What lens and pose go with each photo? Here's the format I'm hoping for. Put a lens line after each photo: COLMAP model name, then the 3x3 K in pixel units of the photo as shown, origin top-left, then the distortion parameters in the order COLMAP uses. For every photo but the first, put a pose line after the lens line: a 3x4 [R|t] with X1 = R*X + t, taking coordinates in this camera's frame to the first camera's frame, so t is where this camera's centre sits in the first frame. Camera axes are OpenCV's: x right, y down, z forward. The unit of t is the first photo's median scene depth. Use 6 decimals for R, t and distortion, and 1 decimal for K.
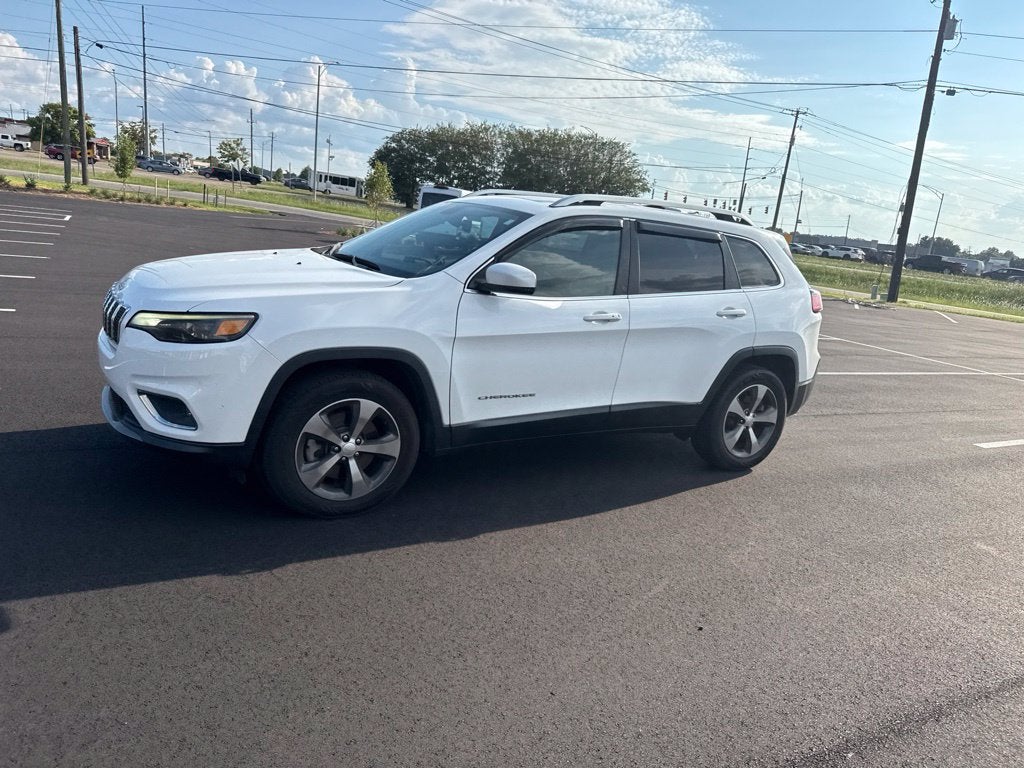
lens RADIAL K [[740.2, 0, 518.0], [0, 740.2, 385.6], [0, 0, 1]] dist [0.052267, -0.062246]
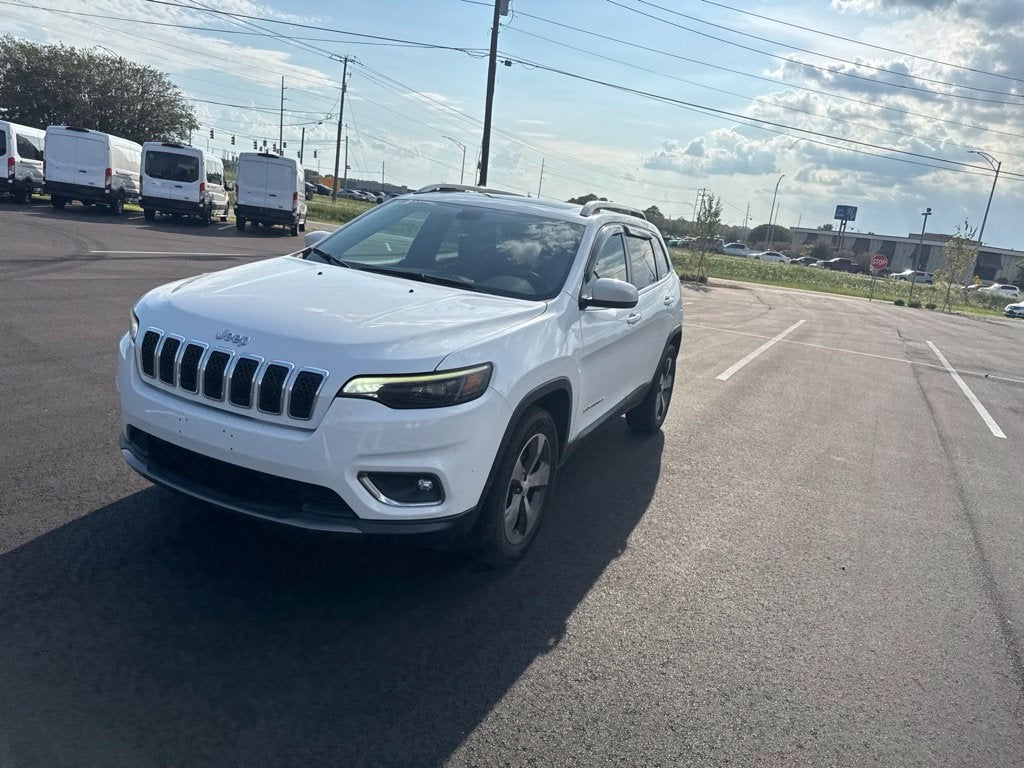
lens RADIAL K [[733.4, 0, 507.1], [0, 733.4, 386.0], [0, 0, 1]] dist [0.035287, -0.031488]
pose [[0.829521, -0.135863, 0.541698, -0.076155], [0.092299, 0.989971, 0.106955, -0.015117], [-0.550796, -0.038723, 0.833741, 0.023738]]
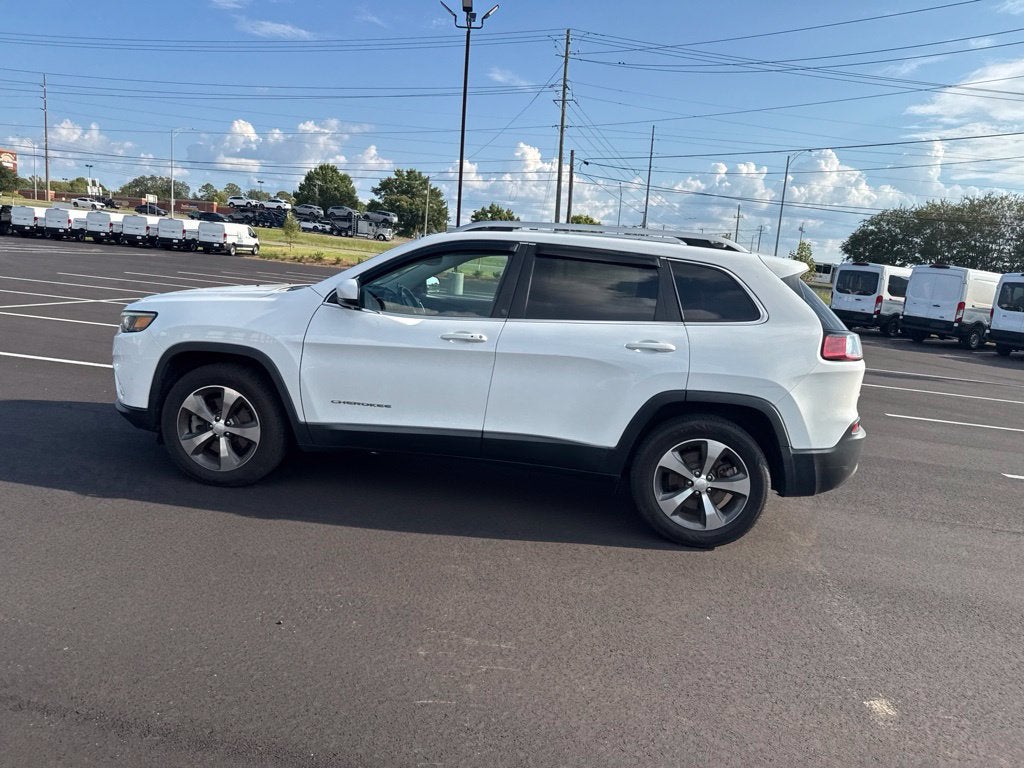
lens RADIAL K [[742.6, 0, 512.0], [0, 742.6, 384.0], [0, 0, 1]] dist [0.049702, -0.062125]
pose [[0.793153, 0.061492, -0.605910, 0.092006], [-0.135222, 0.987838, -0.076756, 0.004400], [0.593821, 0.142812, 0.791822, 0.030616]]
